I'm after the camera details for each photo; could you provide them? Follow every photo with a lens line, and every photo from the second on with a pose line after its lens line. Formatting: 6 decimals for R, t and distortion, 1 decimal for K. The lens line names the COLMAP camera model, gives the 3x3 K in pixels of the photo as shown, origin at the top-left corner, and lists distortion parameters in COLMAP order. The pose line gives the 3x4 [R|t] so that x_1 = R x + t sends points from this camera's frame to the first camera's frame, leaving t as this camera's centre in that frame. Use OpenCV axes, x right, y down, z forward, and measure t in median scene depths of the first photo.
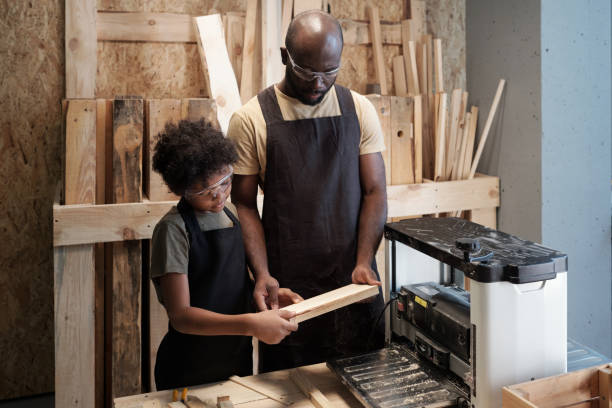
lens RADIAL K [[641.6, 0, 316.2], [0, 641.6, 100.0], [0, 0, 1]] dist [-0.012903, 0.000000]
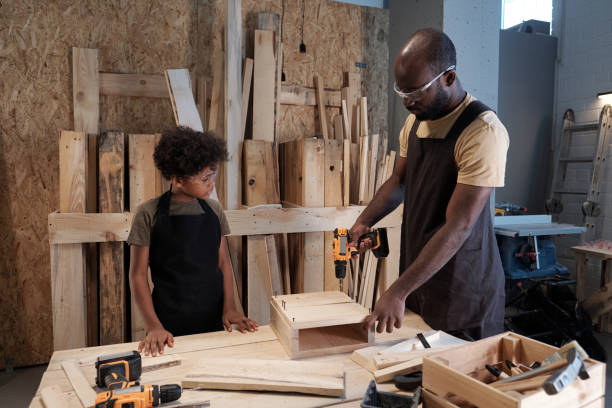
lens RADIAL K [[442.1, 0, 307.5], [0, 442.1, 201.4], [0, 0, 1]] dist [-0.004183, -0.008607]
pose [[0.999911, 0.006901, -0.011378, 0.092355], [-0.006317, 0.998698, 0.050613, 0.075917], [0.011713, -0.050537, 0.998654, 0.103119]]
